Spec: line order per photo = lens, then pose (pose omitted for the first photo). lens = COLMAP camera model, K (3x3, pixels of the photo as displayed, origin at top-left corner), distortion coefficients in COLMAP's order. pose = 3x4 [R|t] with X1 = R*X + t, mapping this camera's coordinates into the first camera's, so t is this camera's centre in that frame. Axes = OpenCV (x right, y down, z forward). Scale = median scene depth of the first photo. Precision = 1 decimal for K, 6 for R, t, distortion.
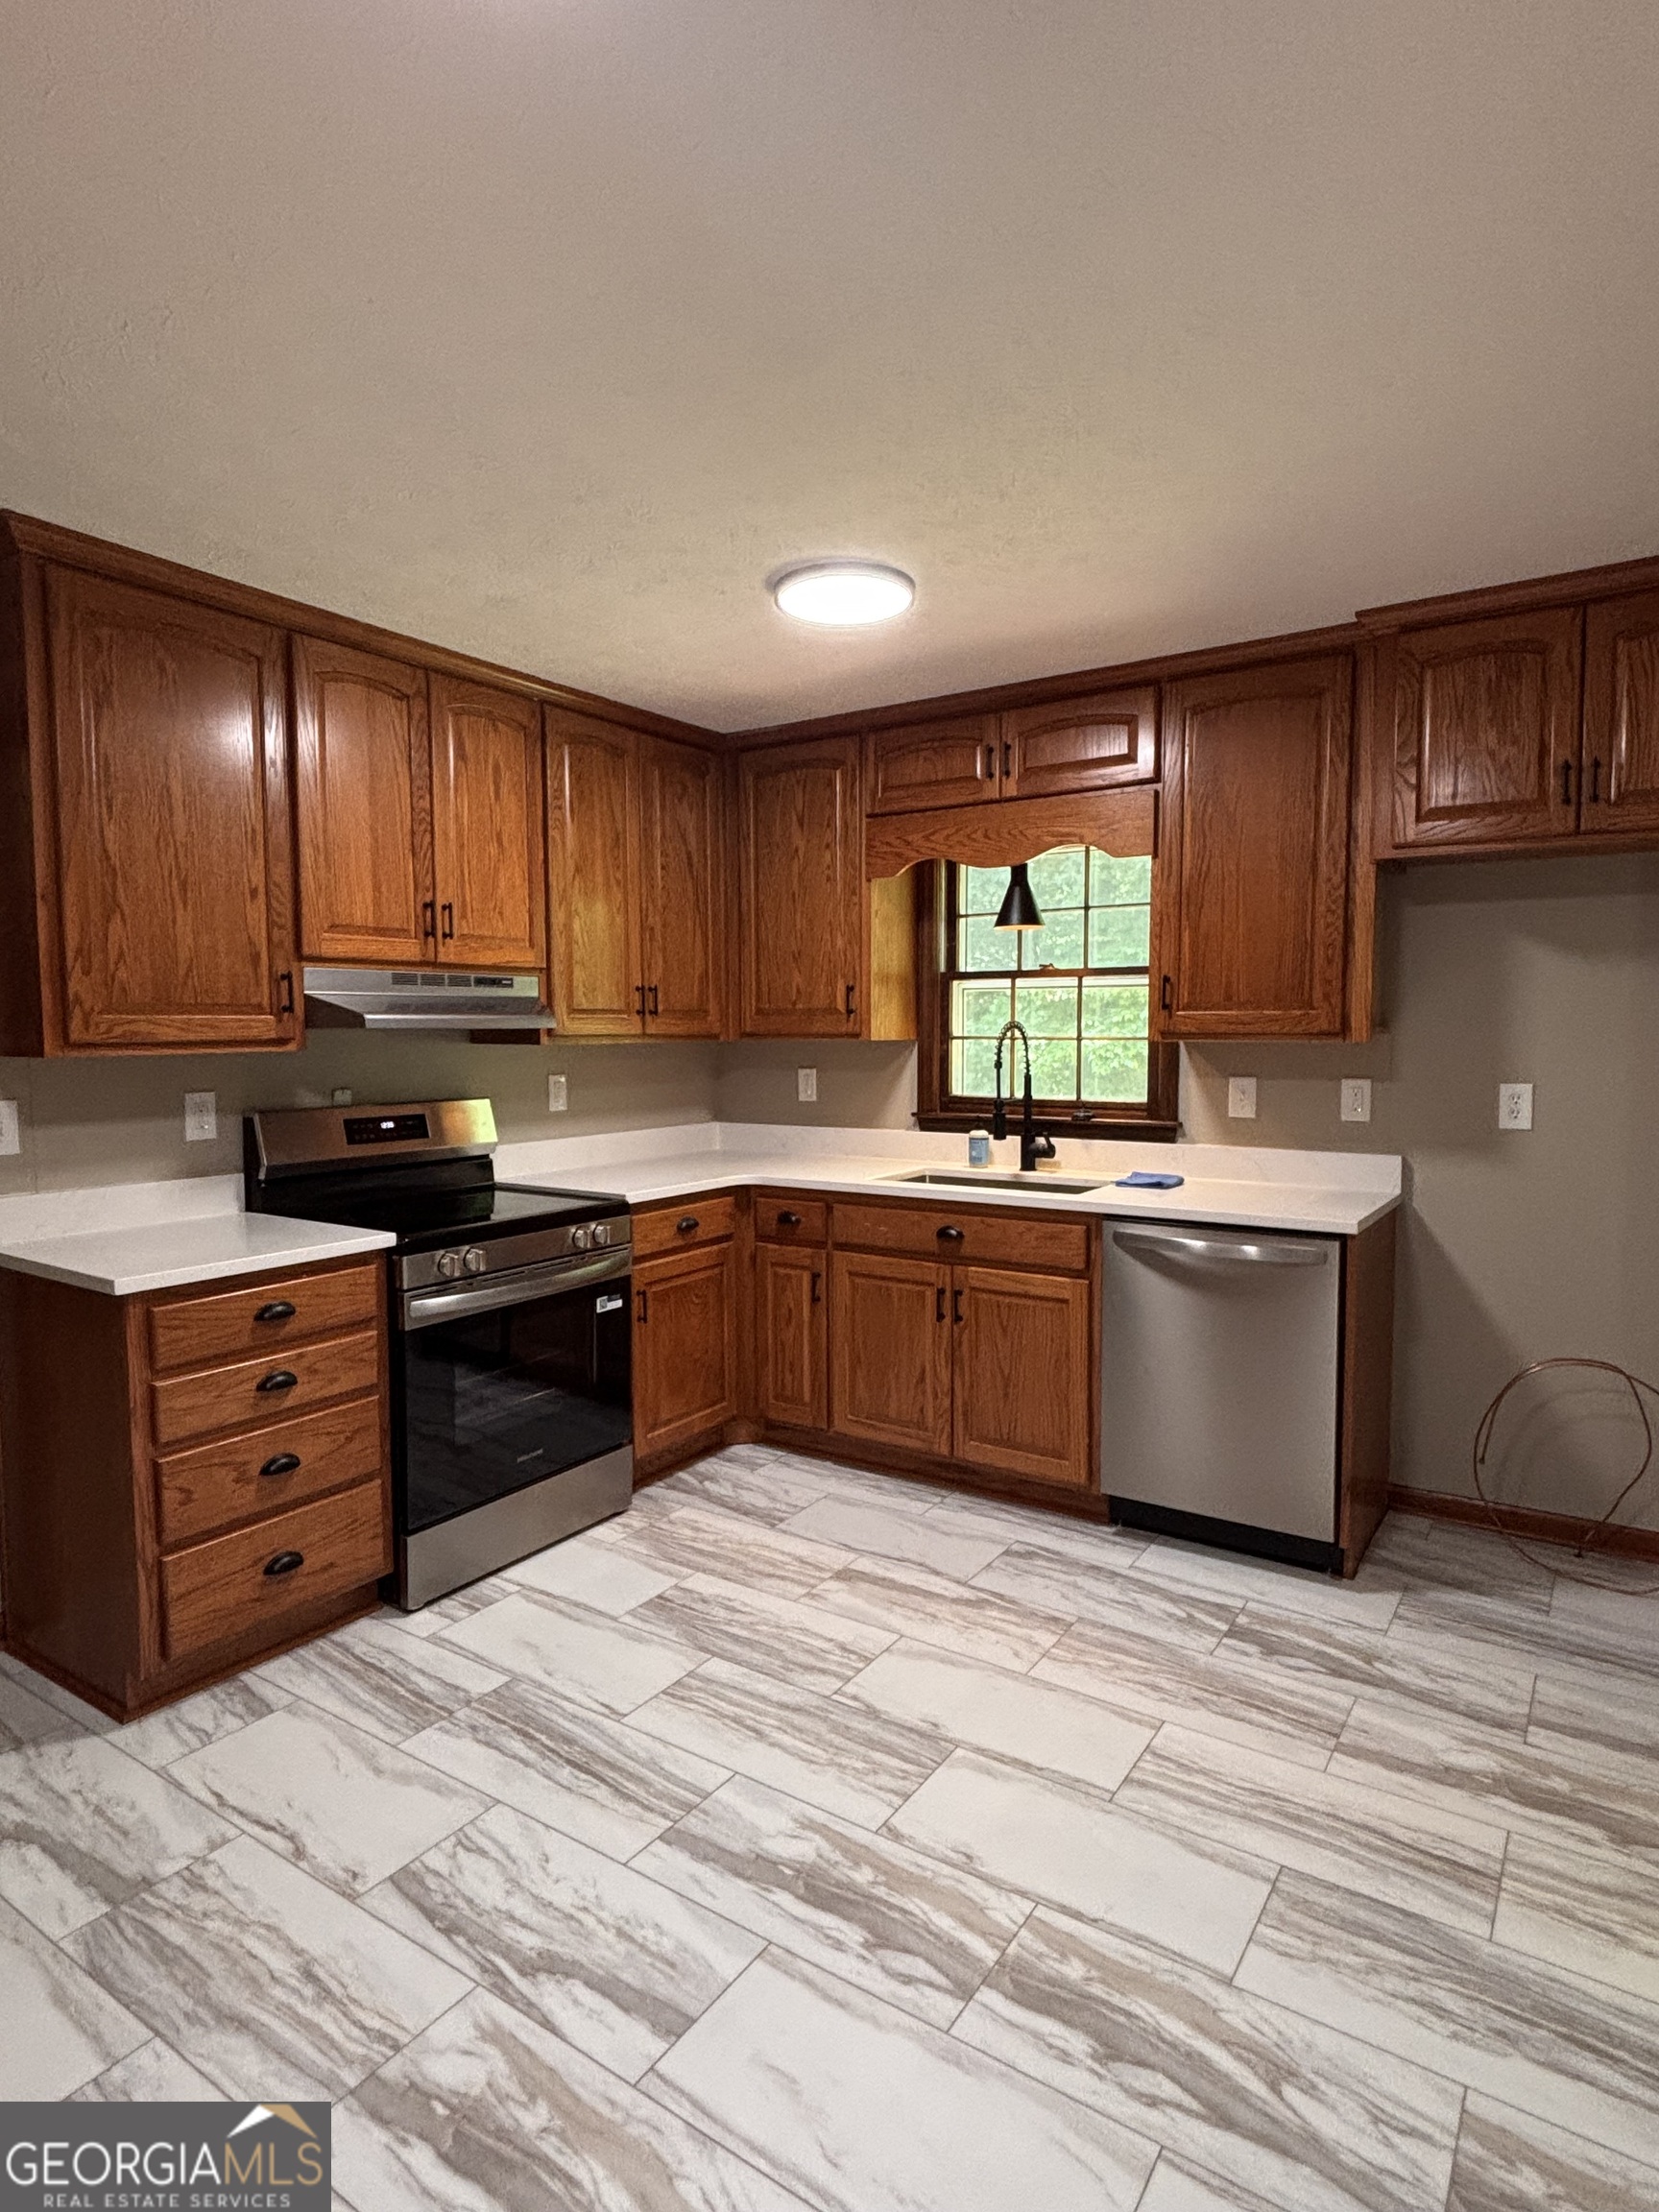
lens RADIAL K [[1221.8, 0, 831.5], [0, 1221.8, 1100.2], [0, 0, 1]] dist [-0.008444, 0.010300]
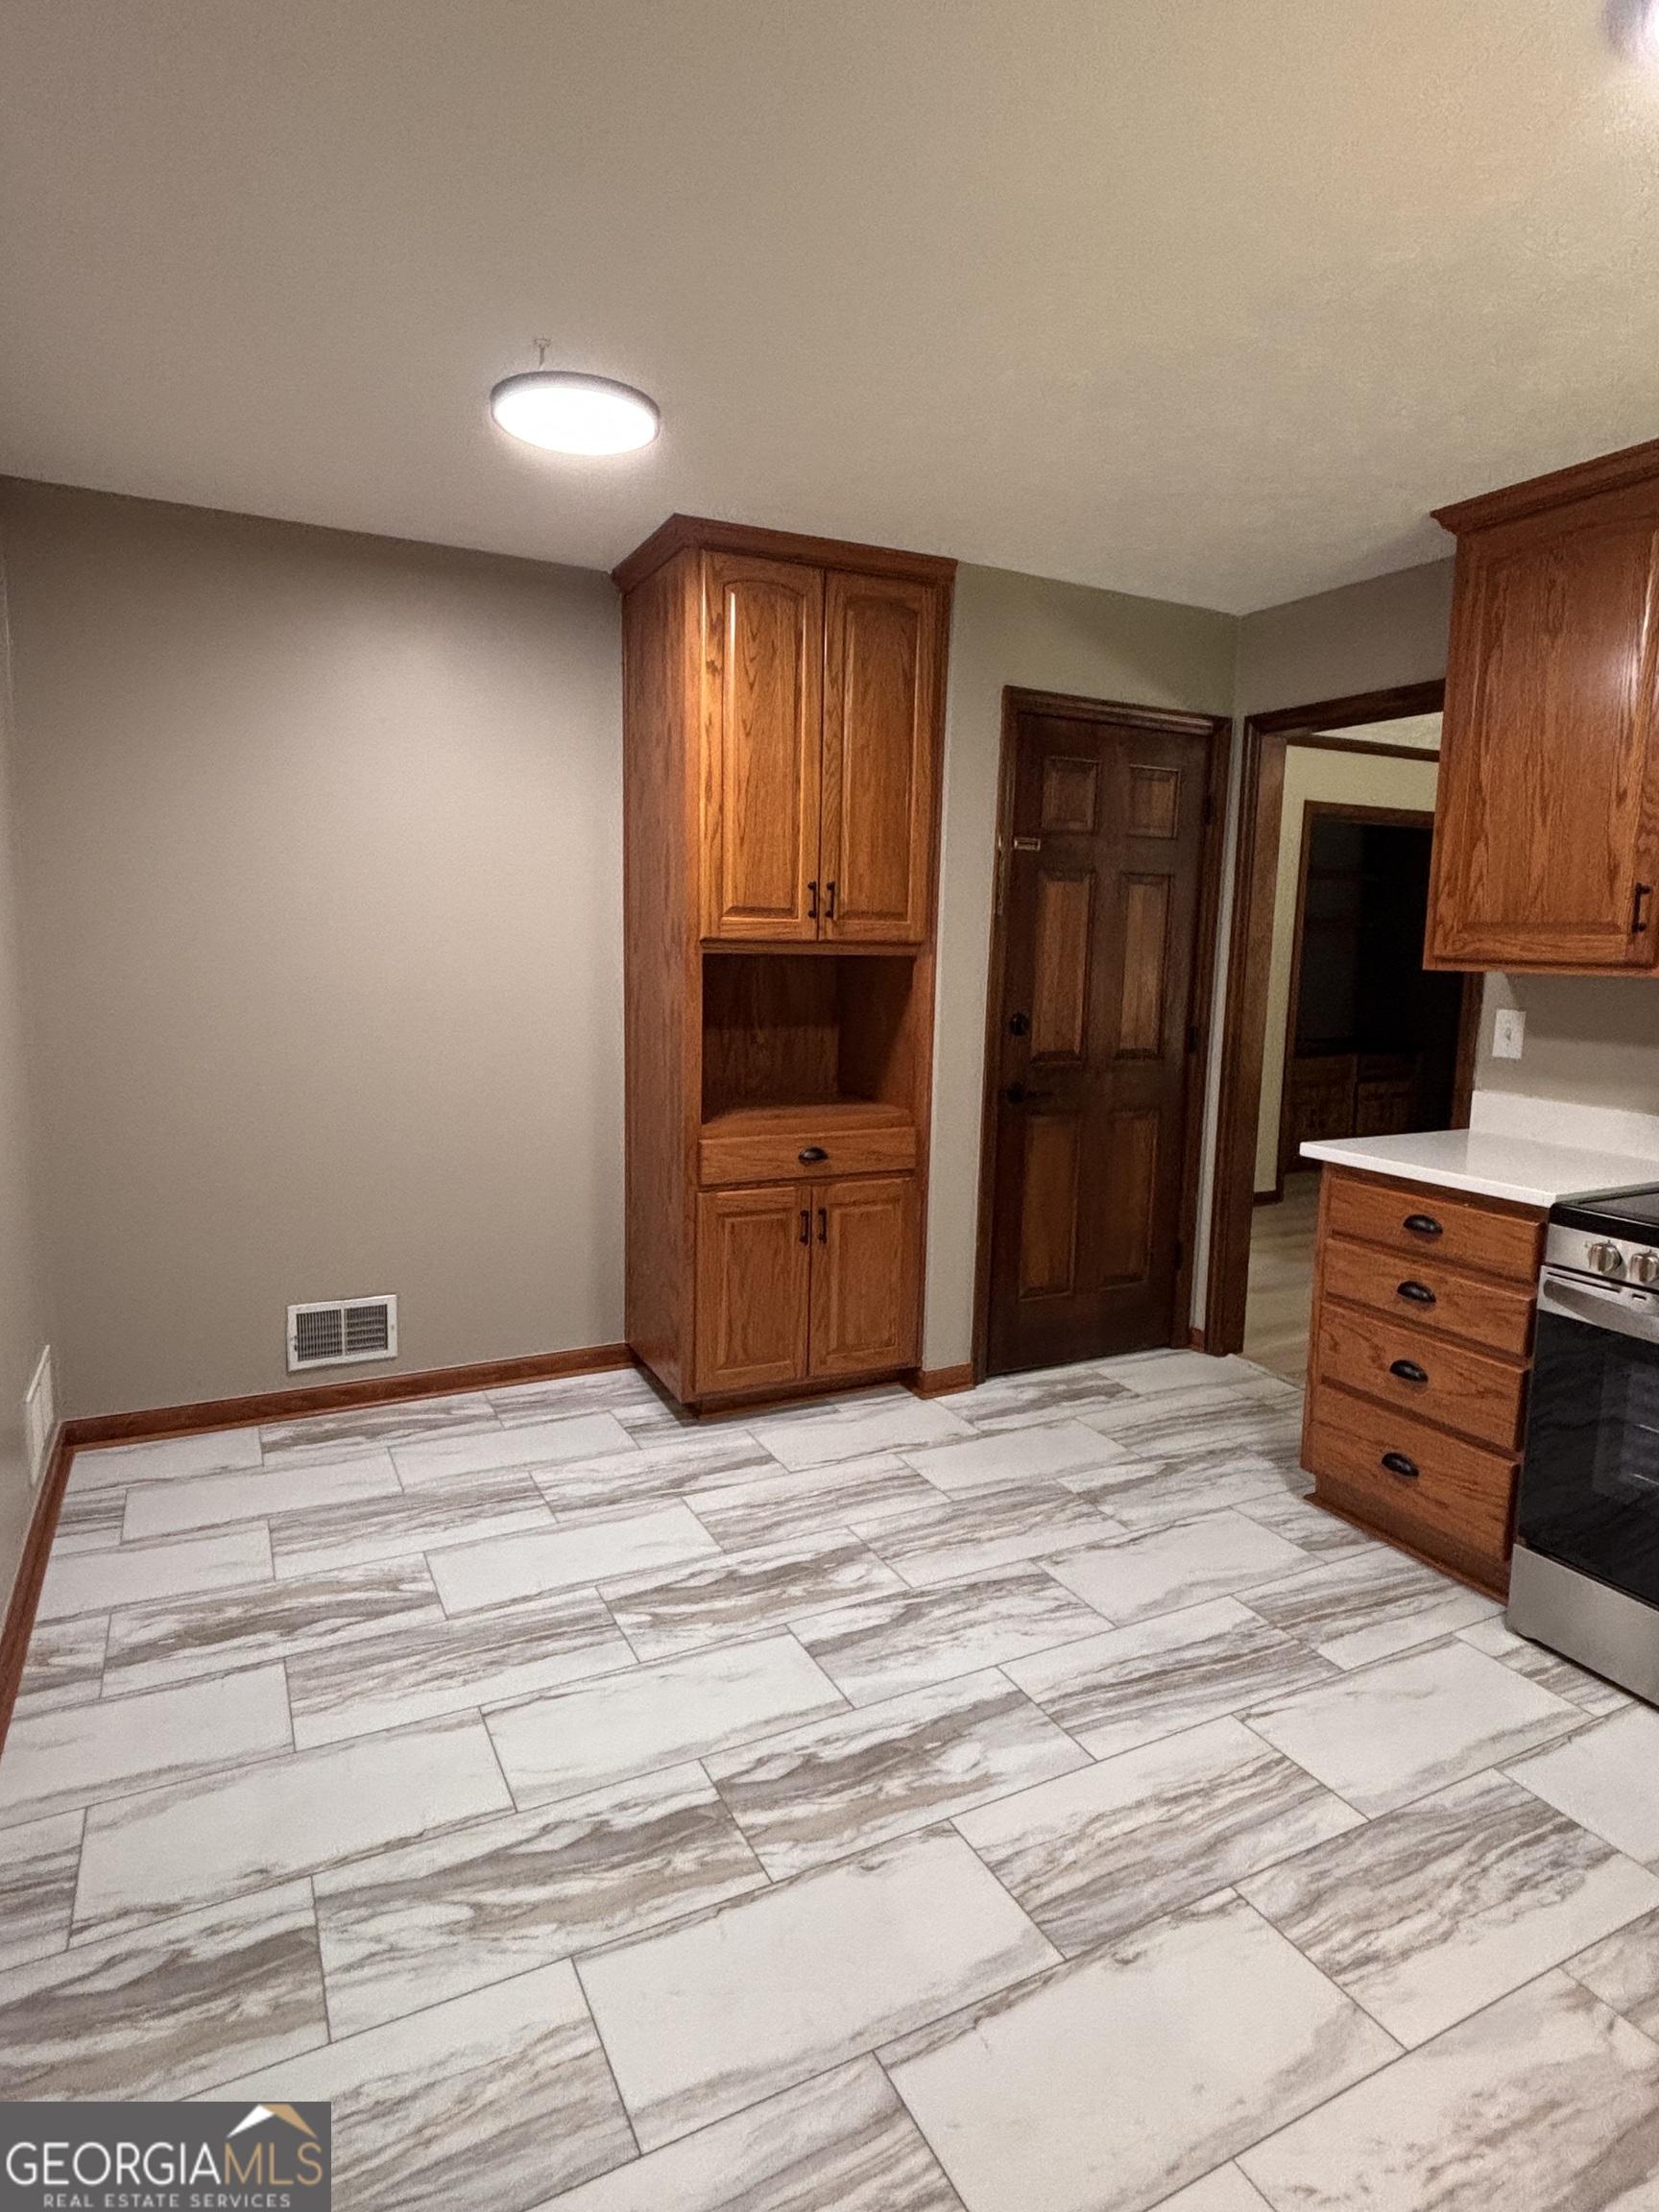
lens RADIAL K [[1221.8, 0, 835.7], [0, 1221.8, 1101.8], [0, 0, 1]] dist [-0.008444, 0.010300]
pose [[-0.481030, 0.115146, -0.869109, 0.629513], [-0.072622, 0.982697, 0.170389, -0.063891], [0.873691, 0.145079, -0.464345, 0.985707]]
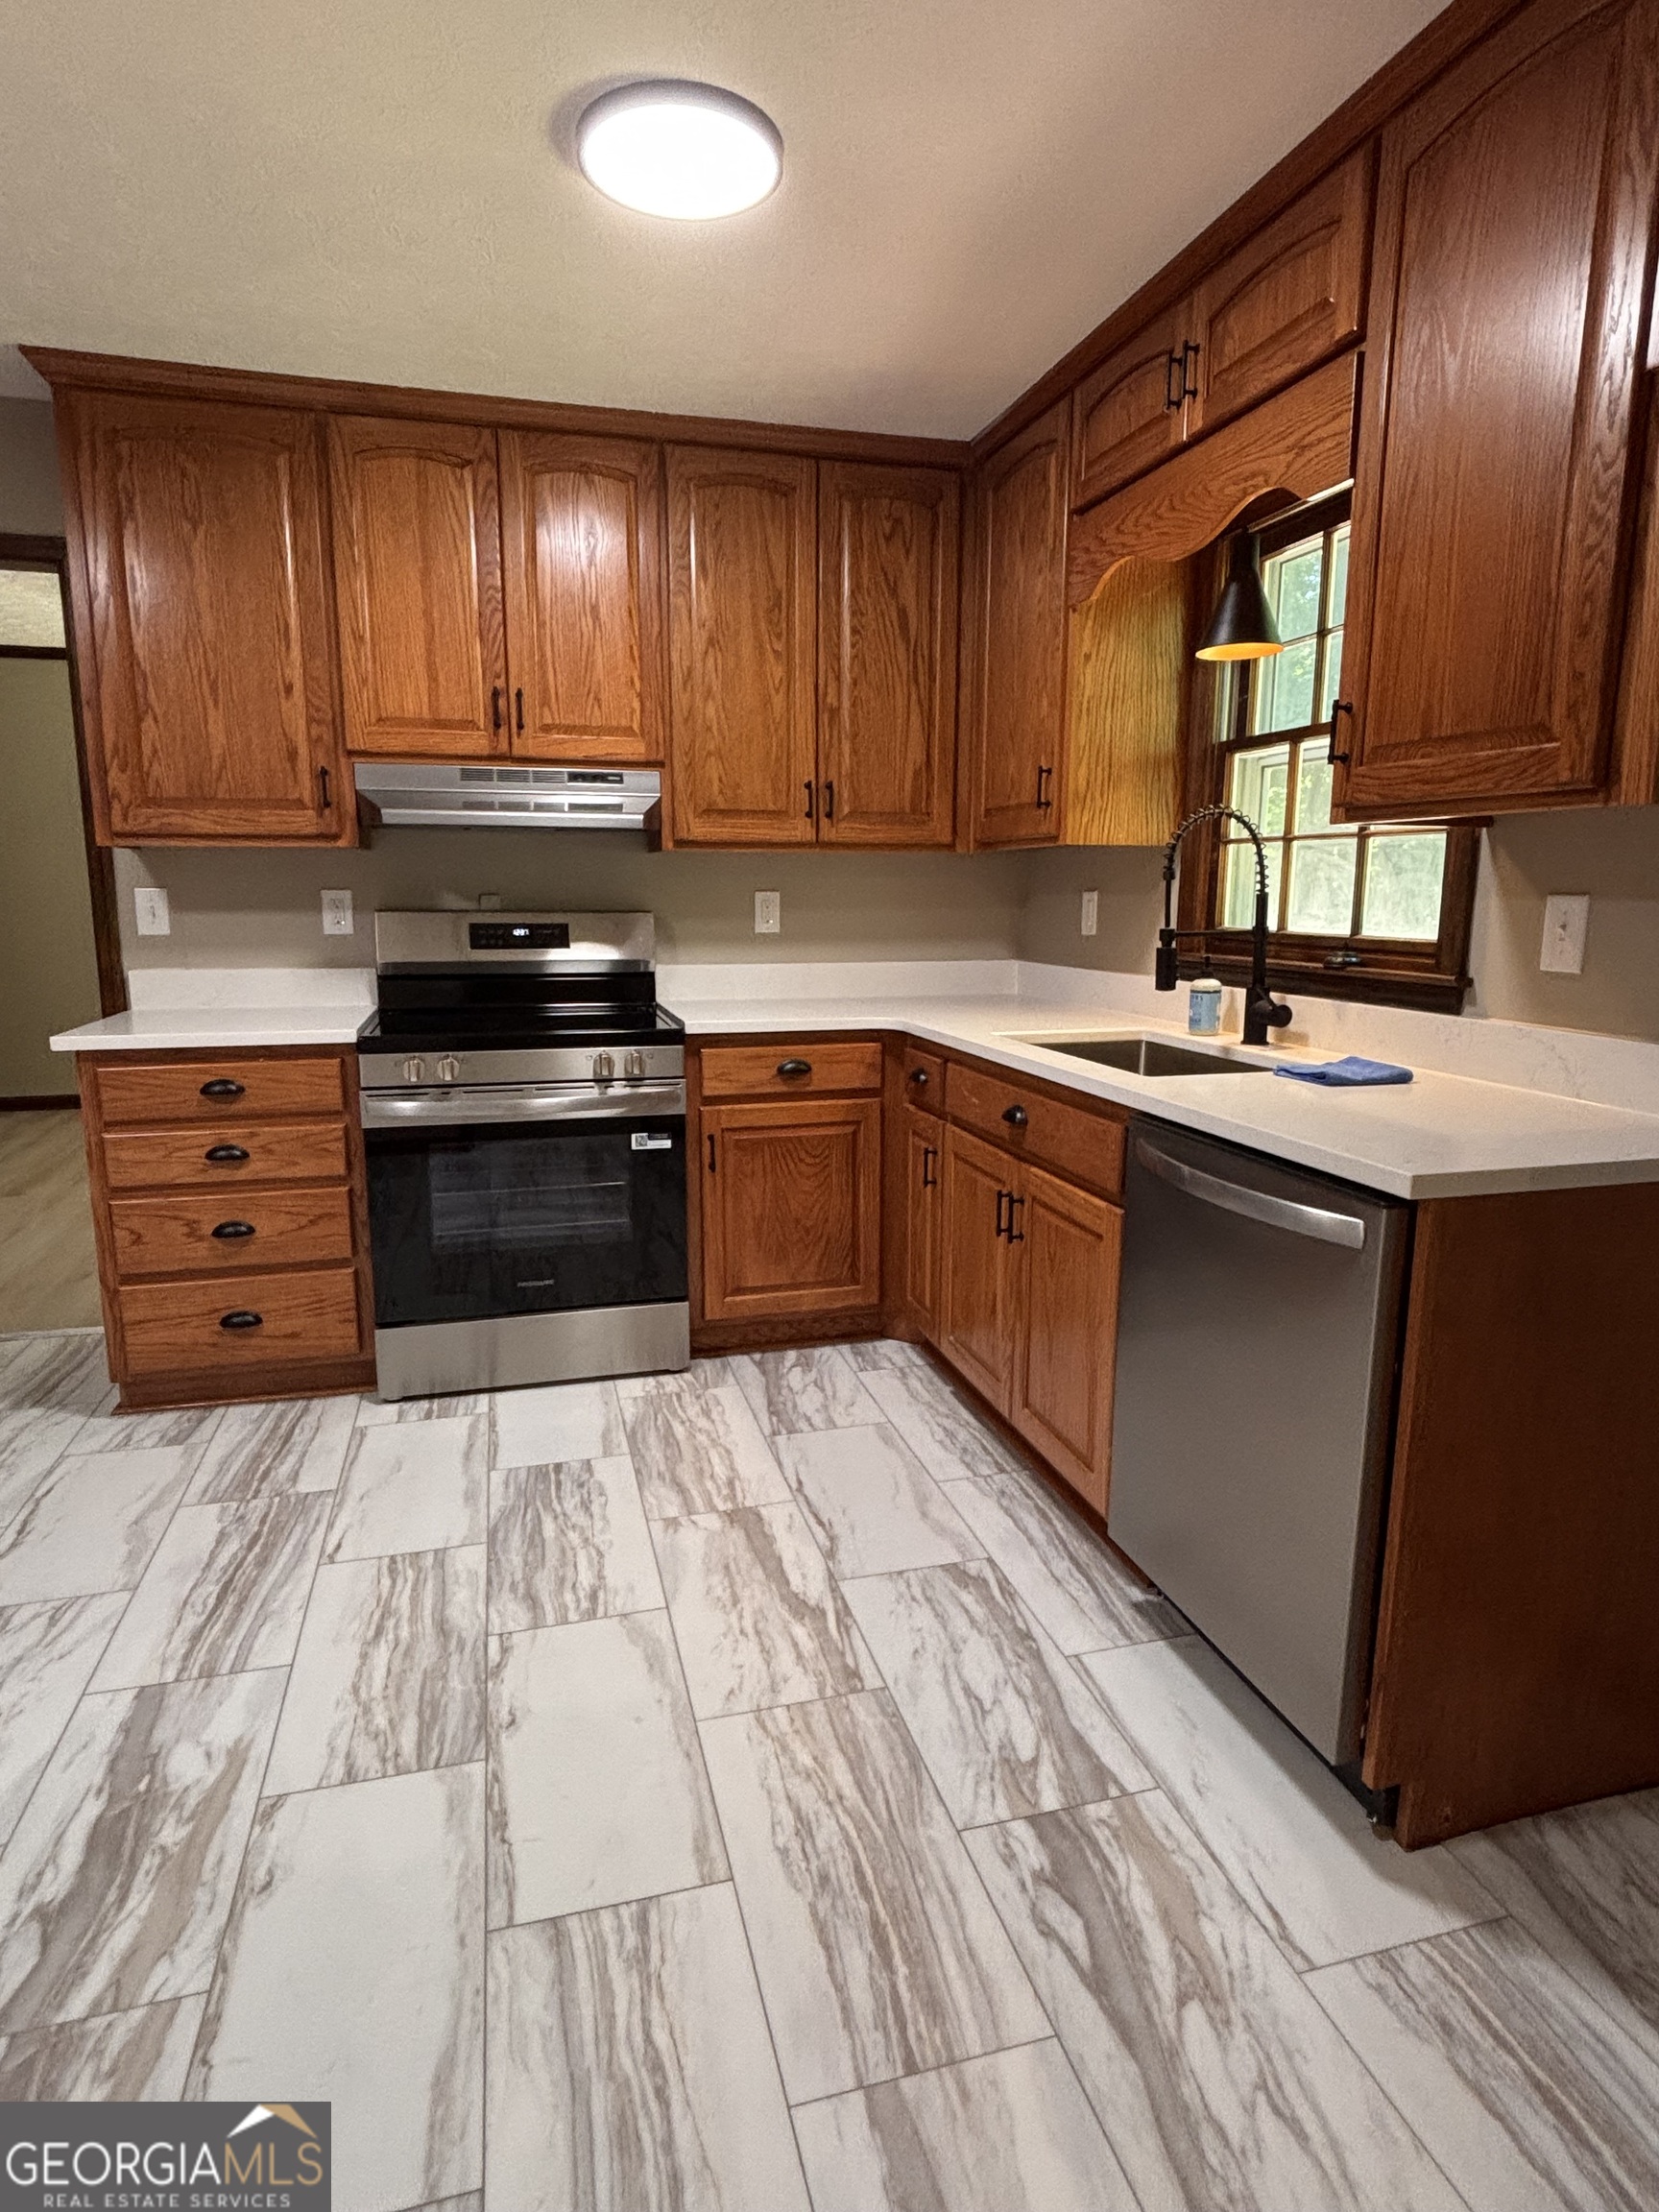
lens RADIAL K [[1221.8, 0, 822.3], [0, 1221.8, 1099.4], [0, 0, 1]] dist [-0.008444, 0.010300]
pose [[0.754109, 0.119161, -0.645848, 0.598606], [-0.046440, 0.990615, 0.128547, 0.020786], [0.655105, -0.066945, 0.752566, 0.518714]]
